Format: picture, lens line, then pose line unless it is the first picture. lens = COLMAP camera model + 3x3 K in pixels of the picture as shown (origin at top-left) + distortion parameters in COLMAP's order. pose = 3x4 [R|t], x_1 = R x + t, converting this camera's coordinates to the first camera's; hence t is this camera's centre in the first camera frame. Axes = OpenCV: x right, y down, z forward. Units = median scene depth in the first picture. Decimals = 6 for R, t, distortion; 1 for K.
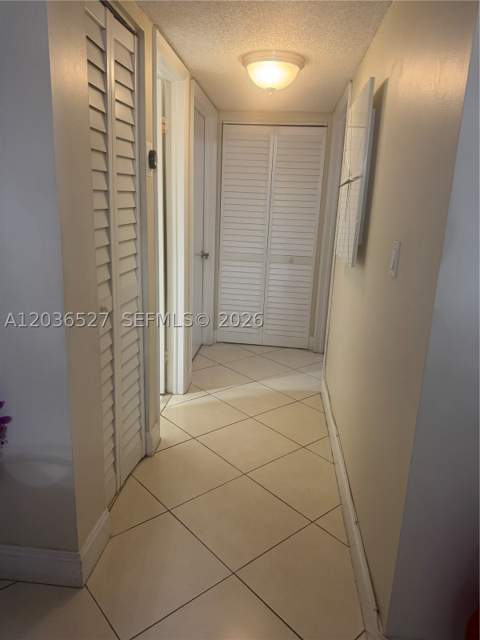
lens RADIAL K [[451.4, 0, 240.0], [0, 451.4, 320.0], [0, 0, 1]] dist [0.079616, -0.109422]
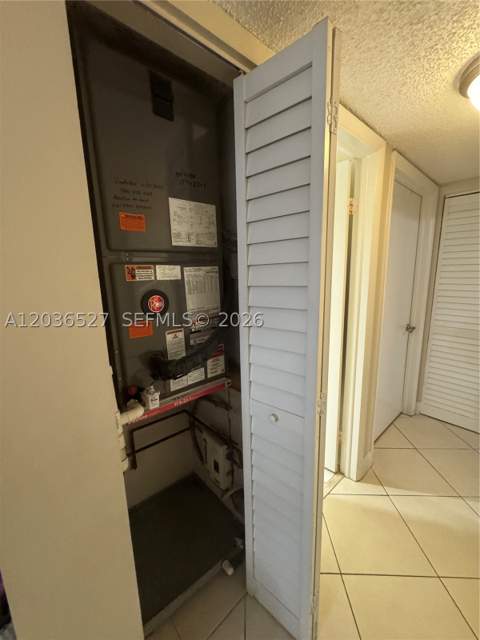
lens RADIAL K [[255.9, 0, 240.0], [0, 255.9, 320.0], [0, 0, 1]] dist [0.001064, -0.000353]
pose [[0.731252, 0.067132, -0.678796, 0.031957], [-0.121382, 0.992069, -0.032648, -0.101997], [0.671220, 0.106267, 0.733601, 0.339101]]
